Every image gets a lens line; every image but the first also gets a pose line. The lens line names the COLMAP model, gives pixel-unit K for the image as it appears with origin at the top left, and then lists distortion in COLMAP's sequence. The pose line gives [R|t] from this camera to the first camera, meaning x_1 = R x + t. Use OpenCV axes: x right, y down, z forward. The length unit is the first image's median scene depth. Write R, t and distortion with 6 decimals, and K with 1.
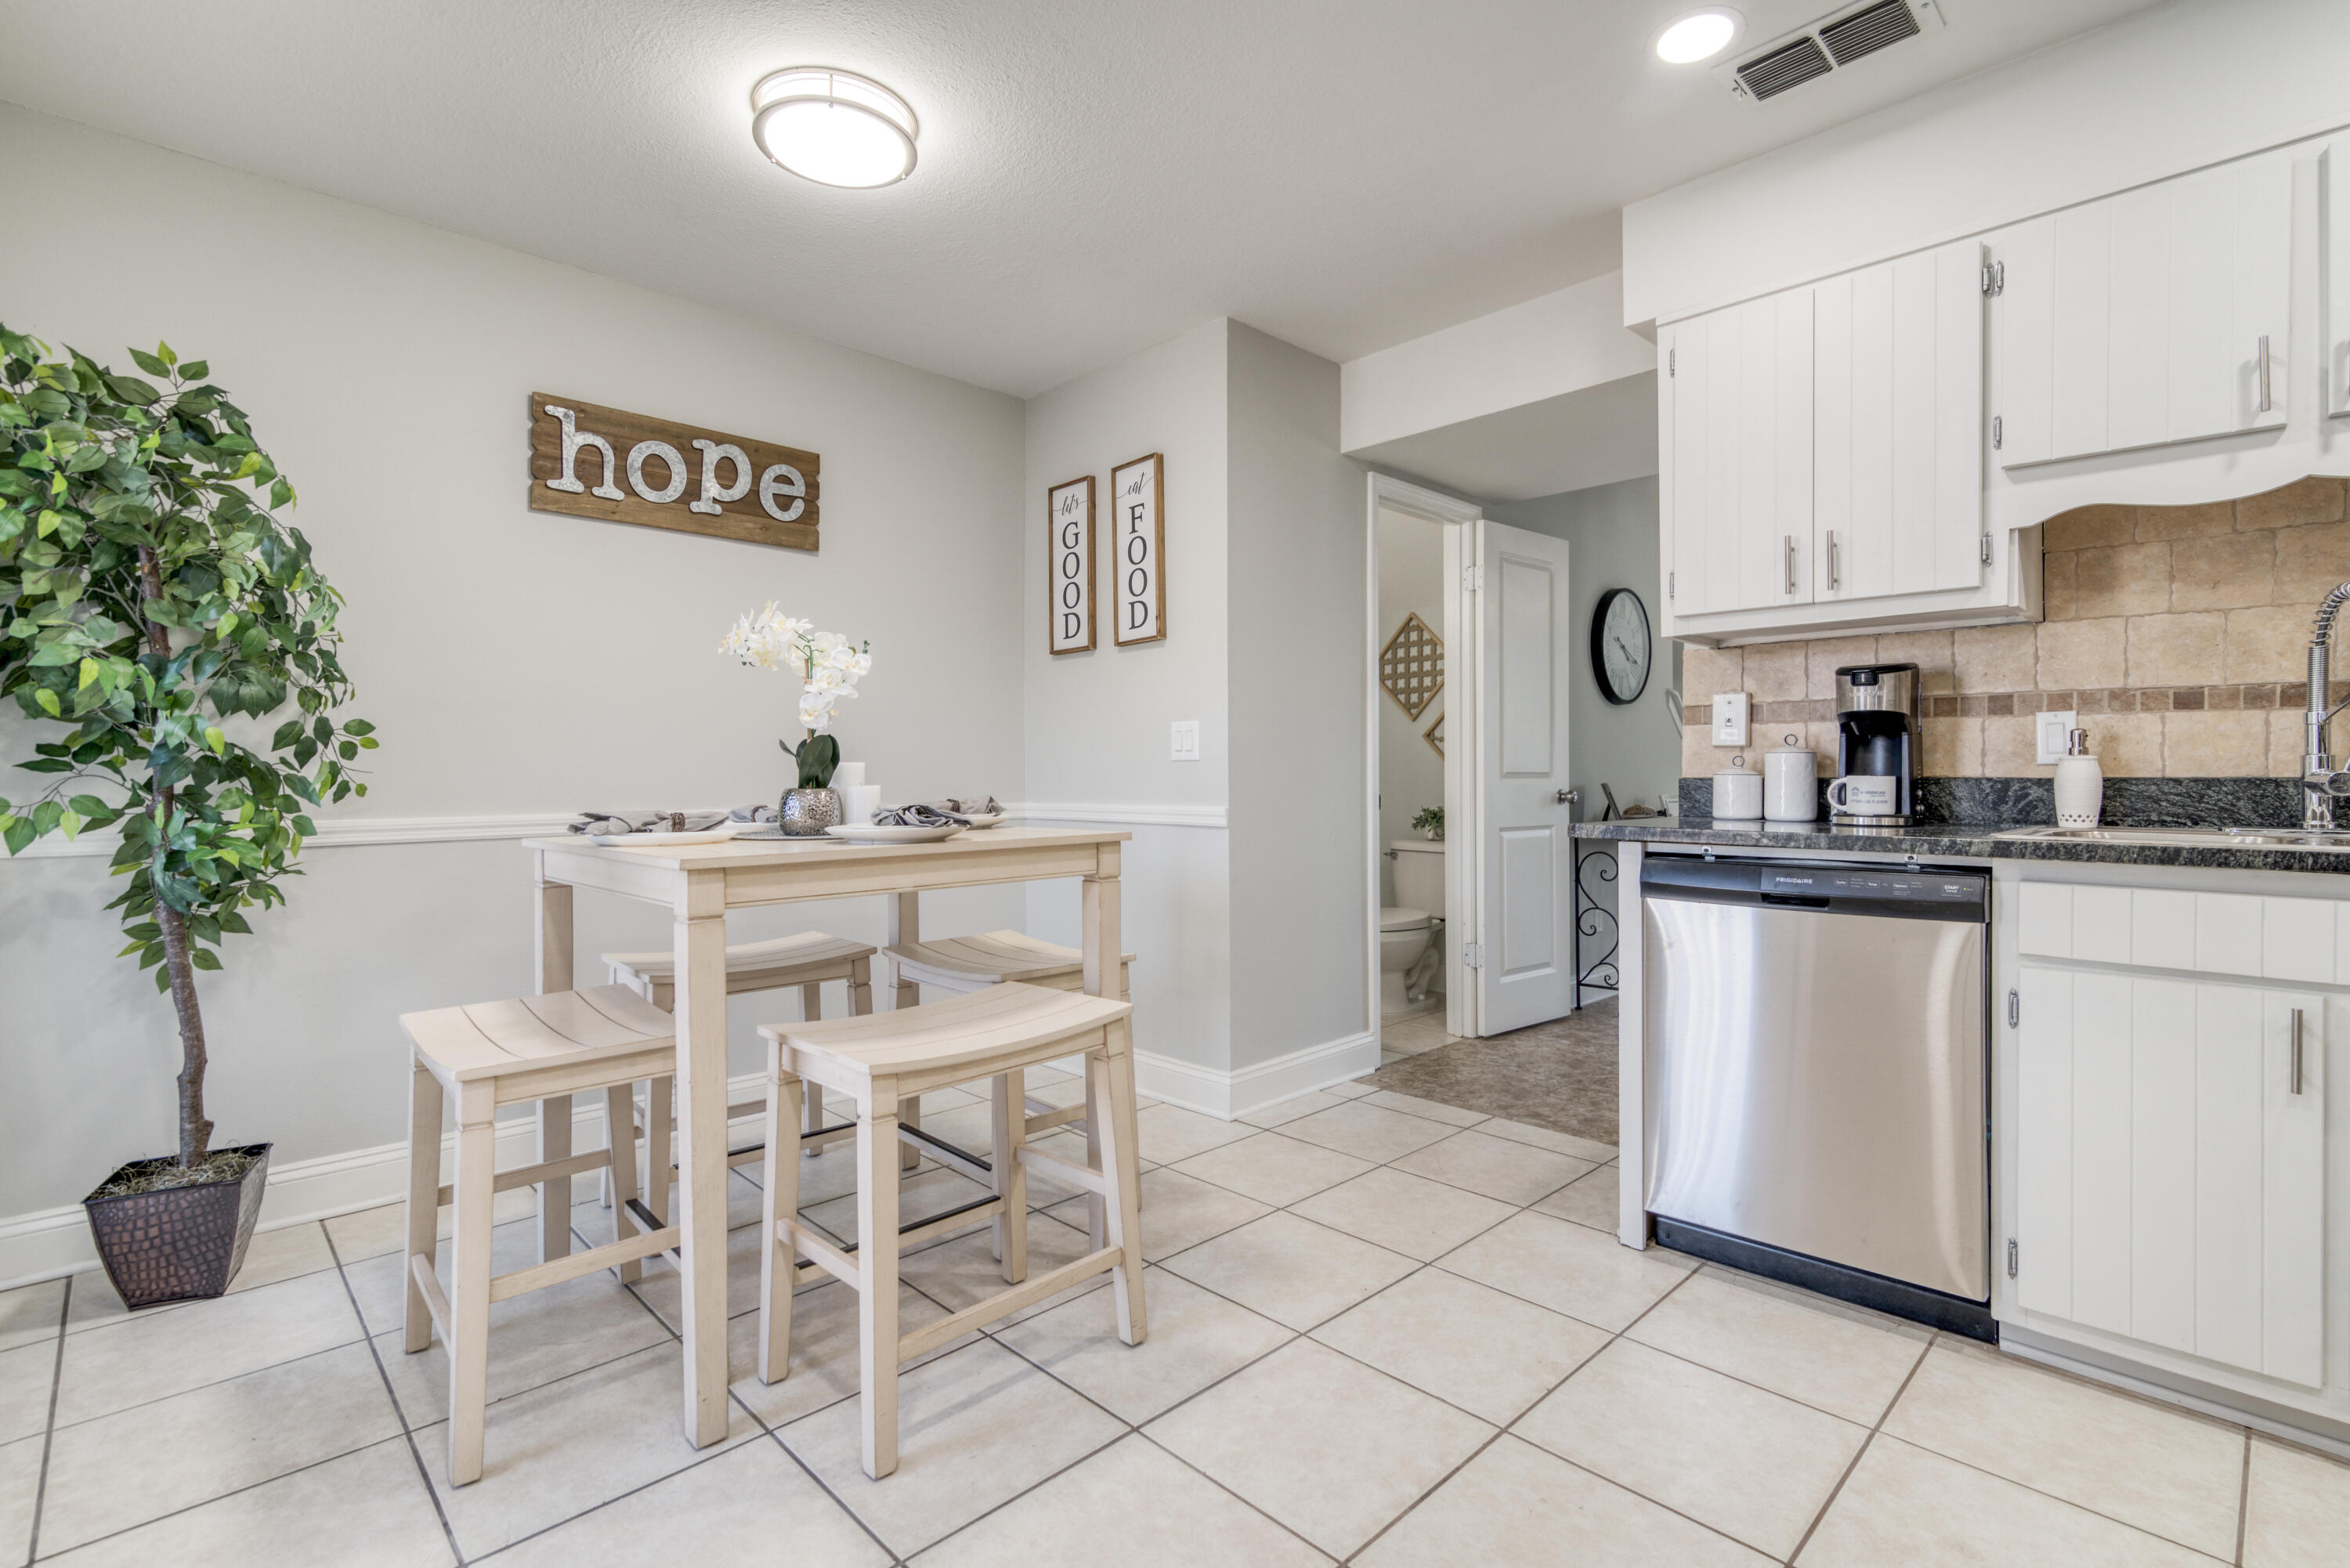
lens RADIAL K [[1074.4, 0, 1205.6], [0, 1074.4, 769.7], [0, 0, 1]] dist [0.002202, -0.000978]
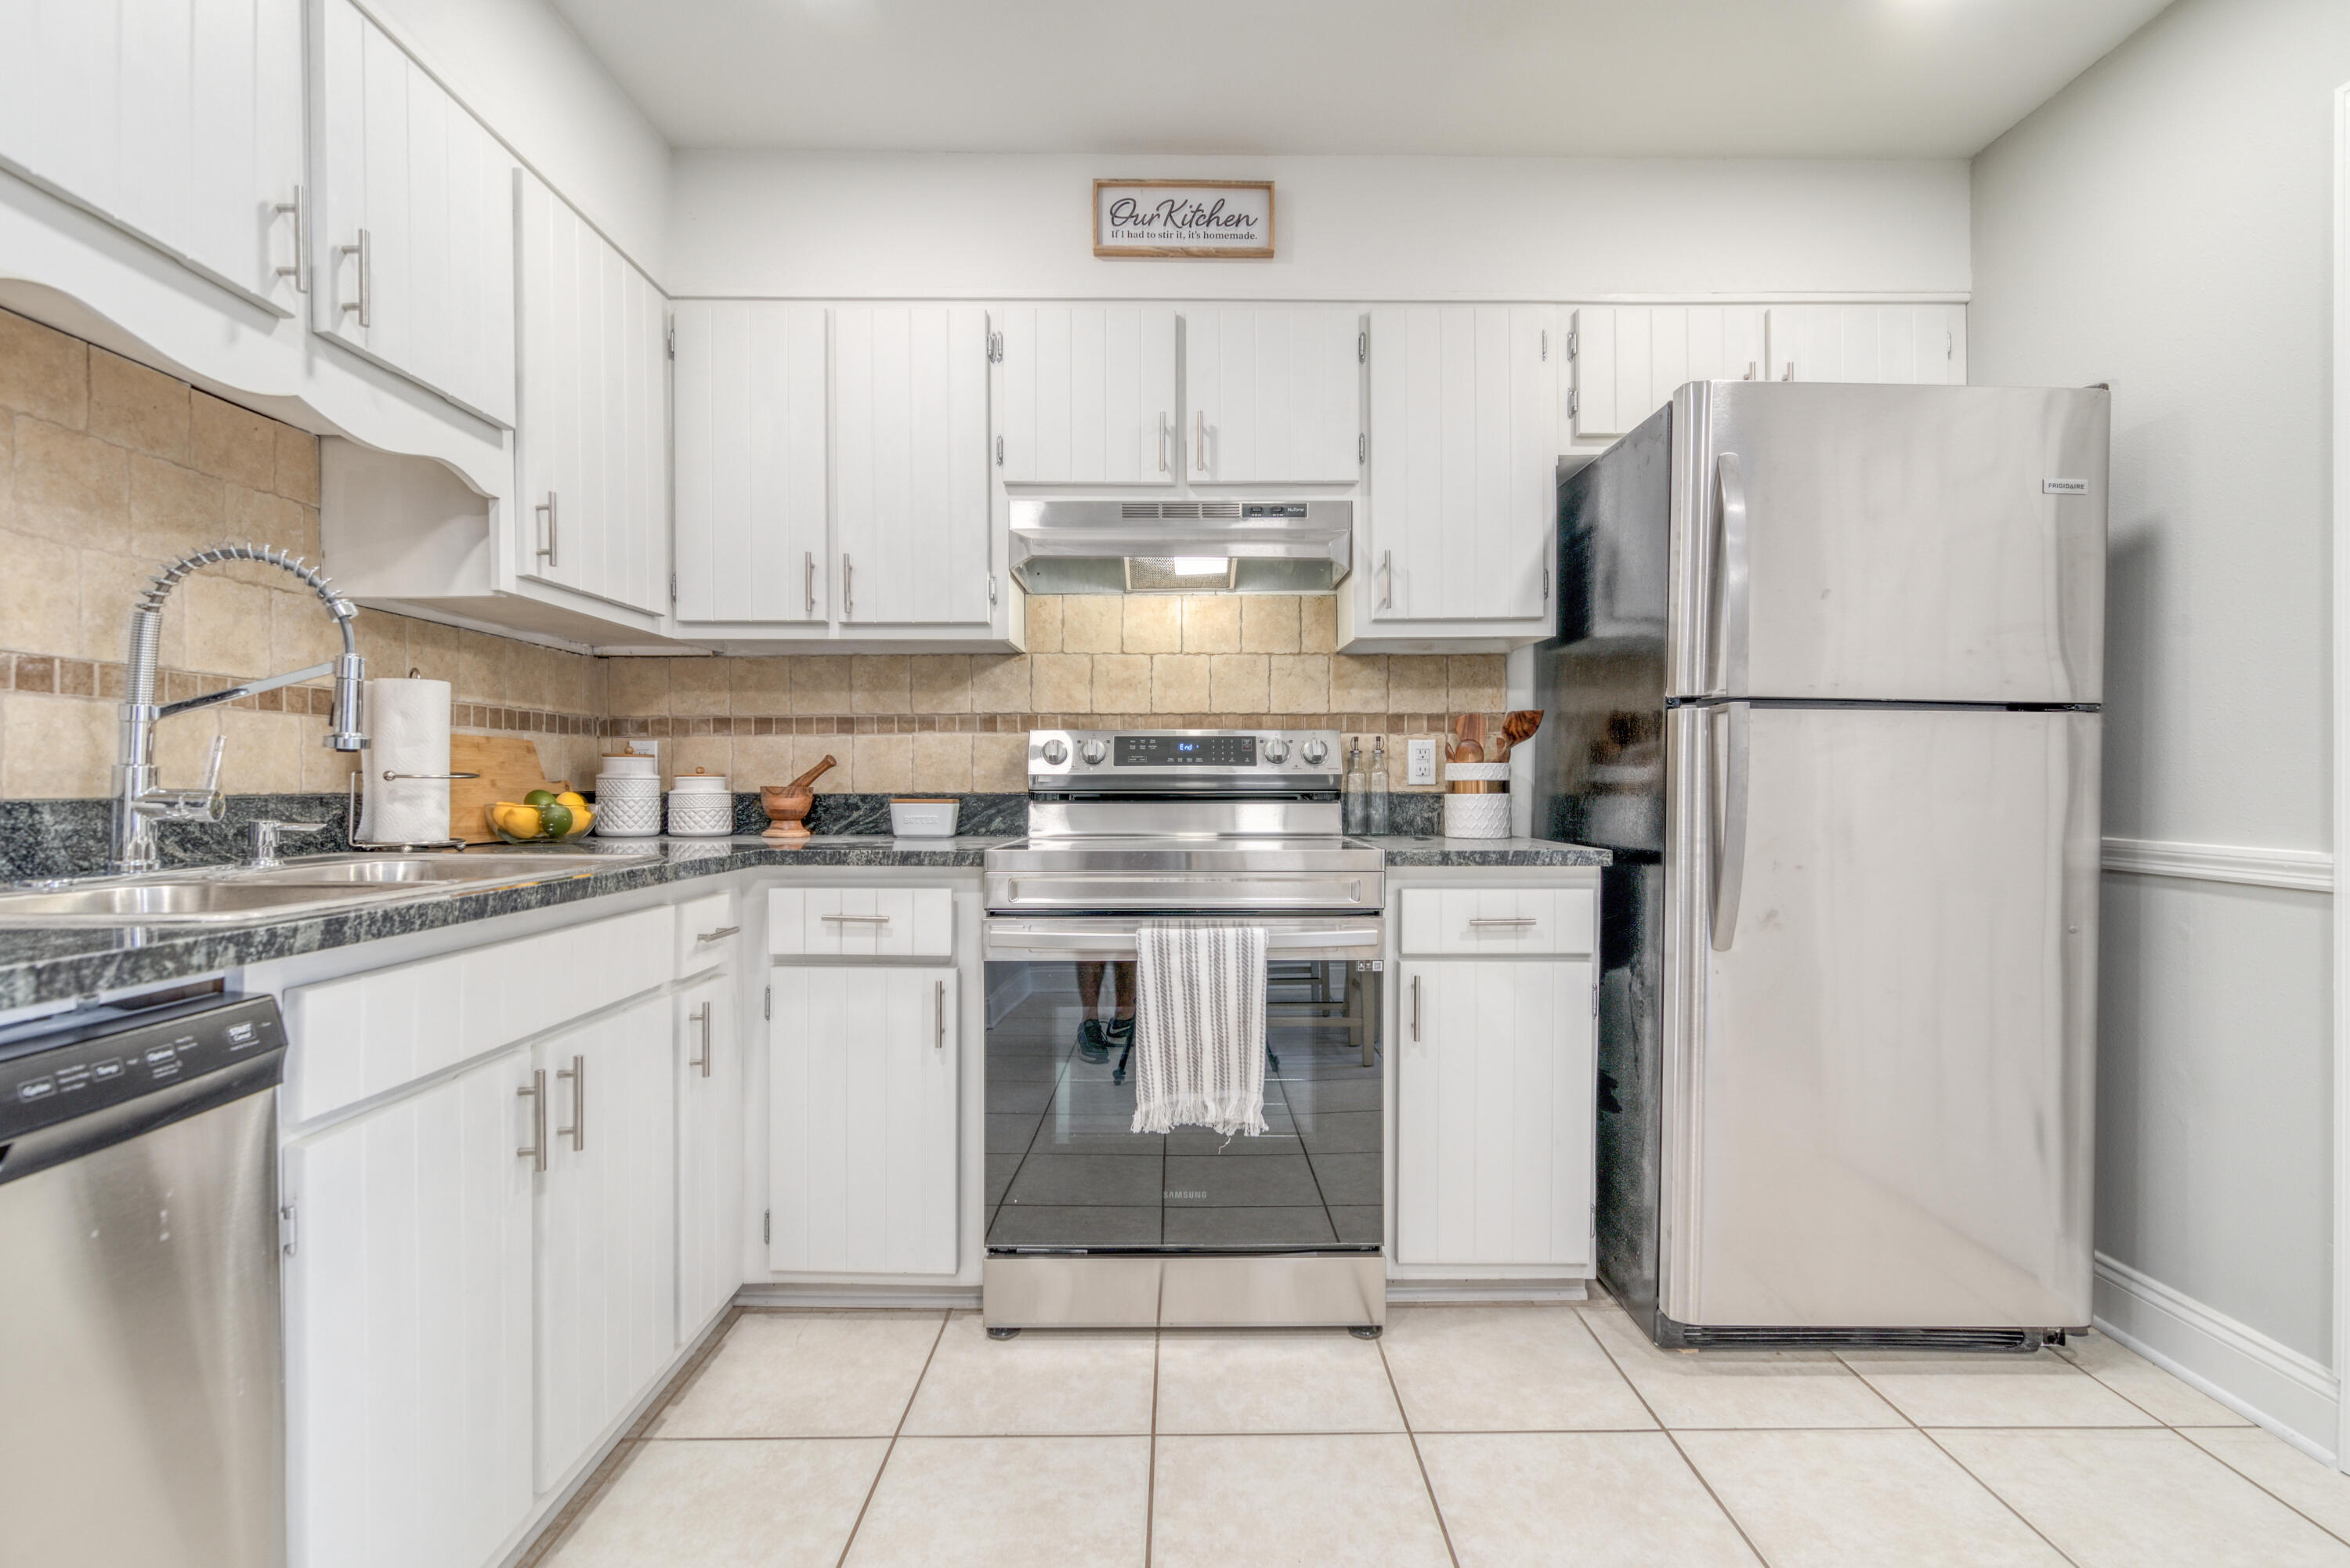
lens RADIAL K [[1074.4, 0, 1195.8], [0, 1074.4, 778.9], [0, 0, 1]] dist [0.002202, -0.000978]
pose [[-0.717079, 0.004841, 0.696975, 0.038458], [0.002092, 0.999986, -0.004793, -0.000234], [-0.696989, -0.001979, -0.717079, 0.845722]]
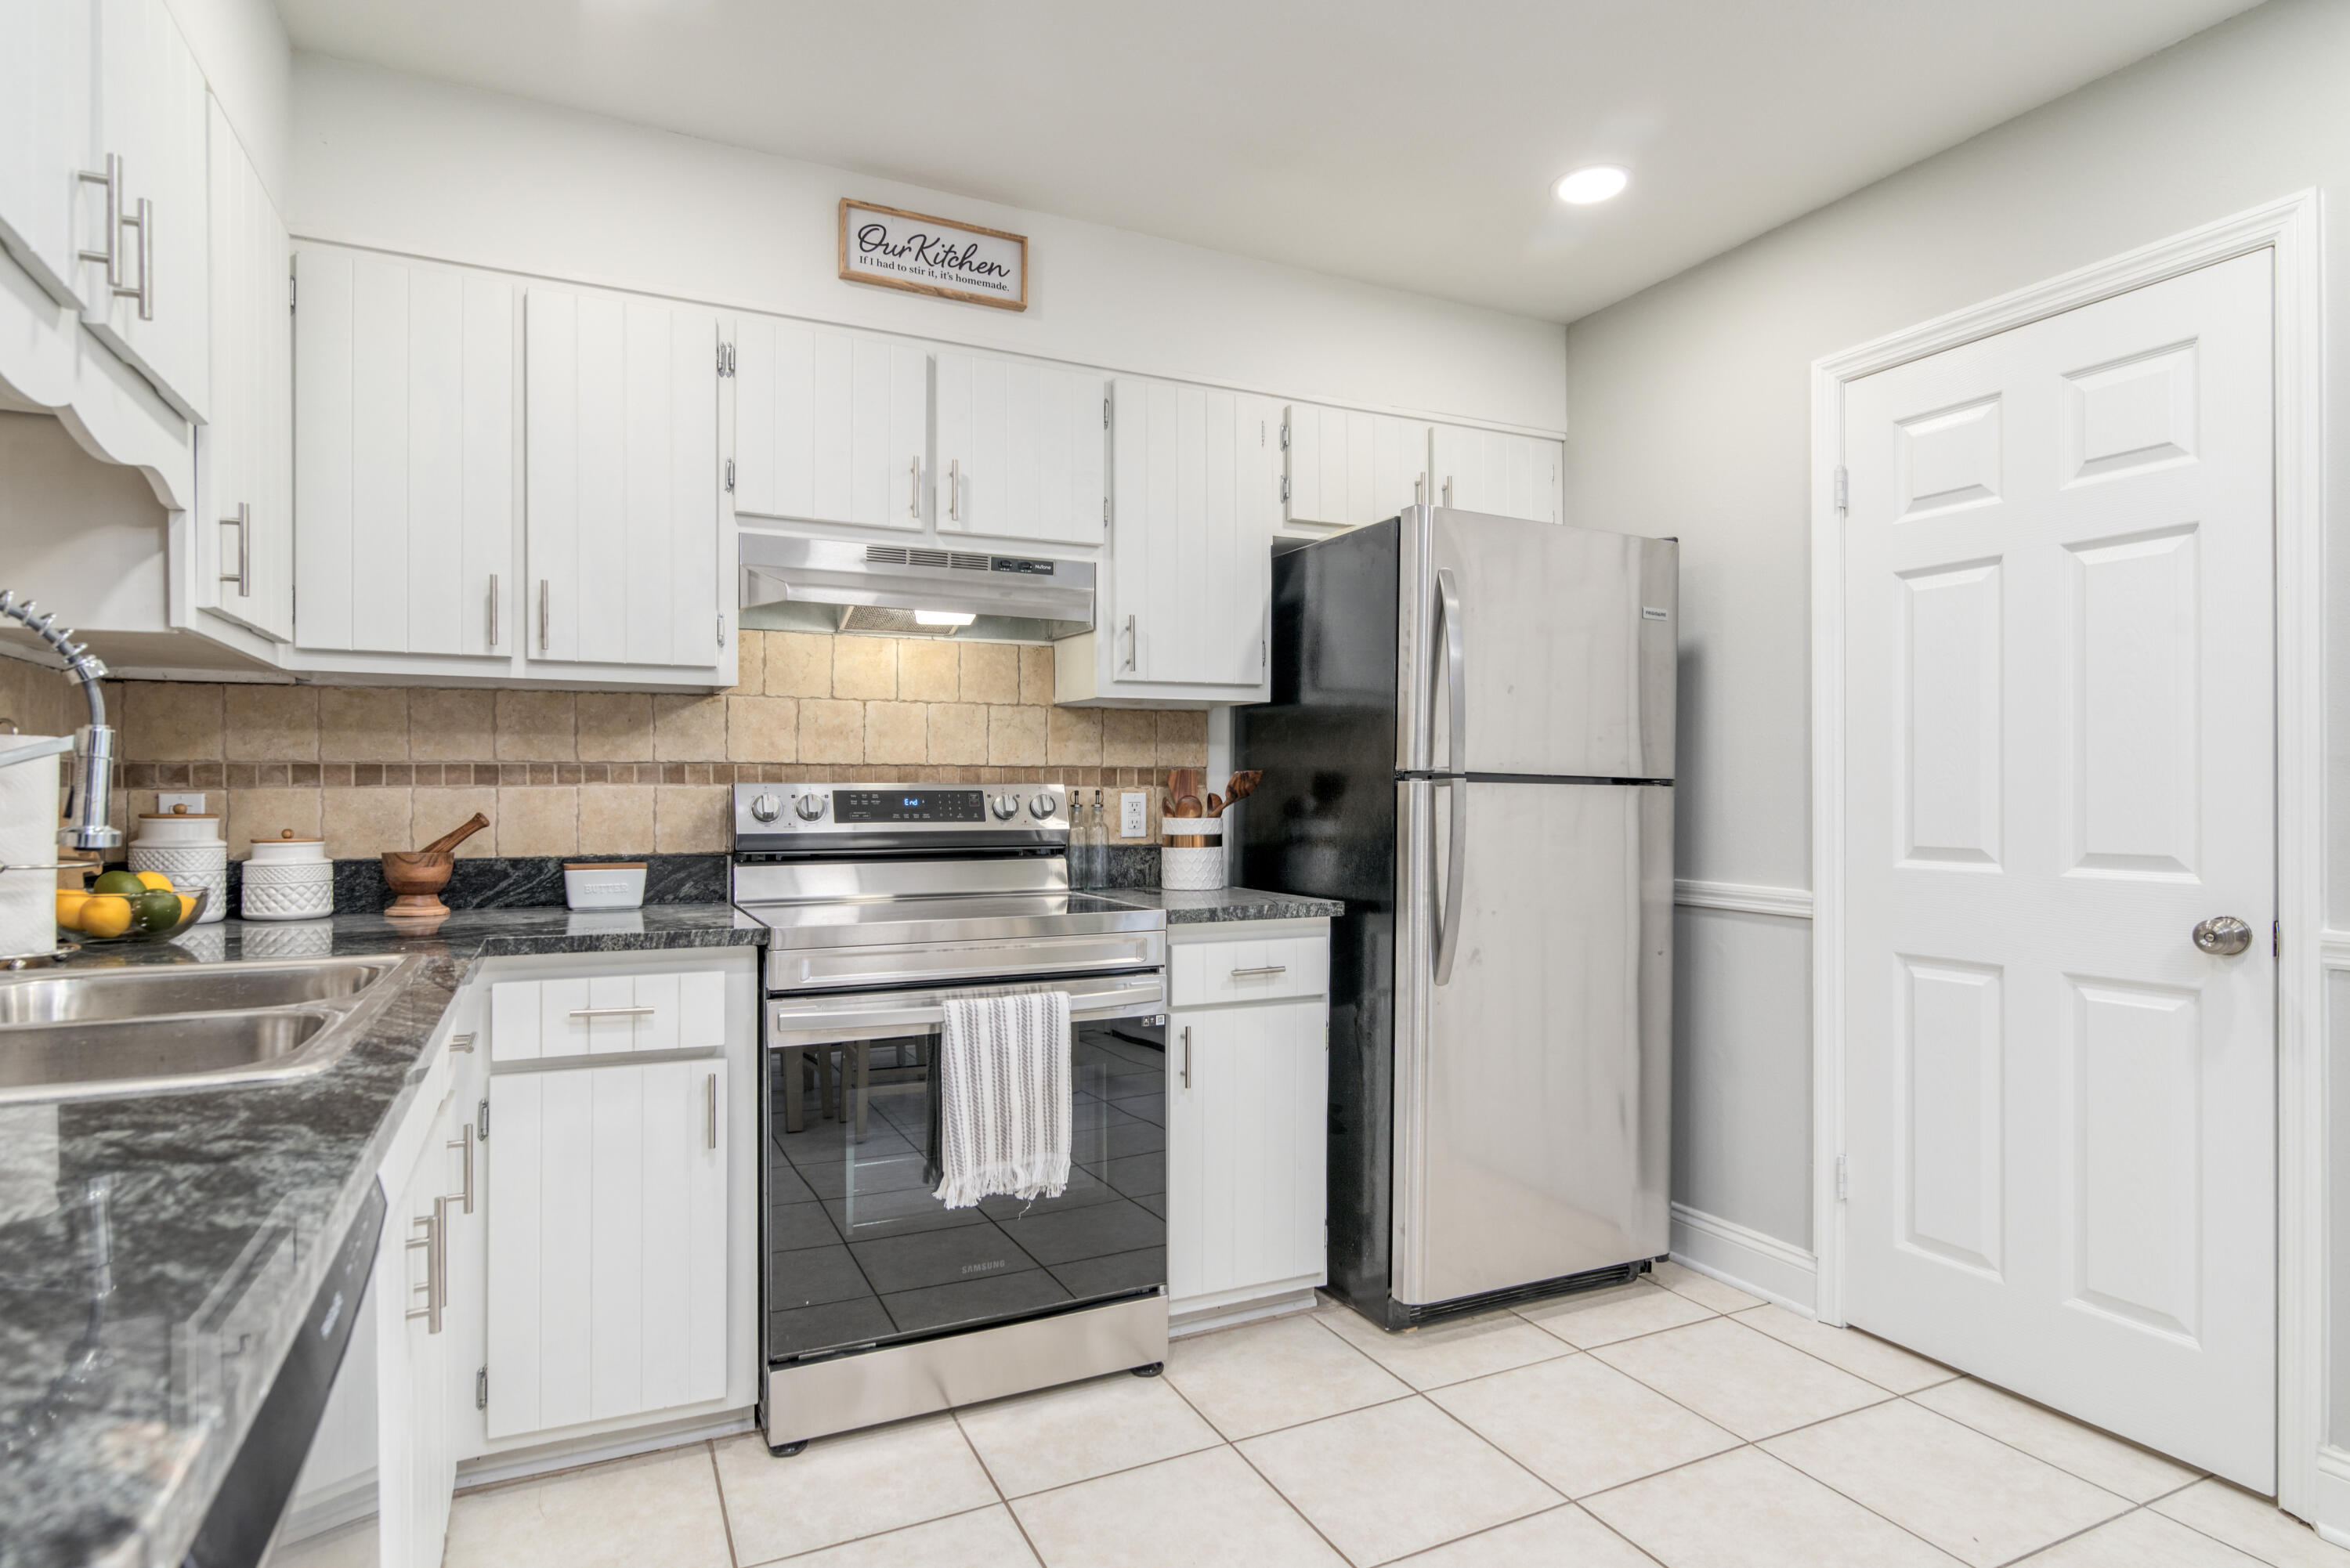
lens RADIAL K [[1256.4, 0, 1183.4], [0, 1256.4, 779.7], [0, 0, 1]] dist [0.001089, 0.000315]
pose [[-0.947279, 0.005731, 0.320358, 0.174513], [0.002004, 0.999926, -0.011961, -0.044590], [-0.320403, -0.010688, -0.947221, 1.127796]]
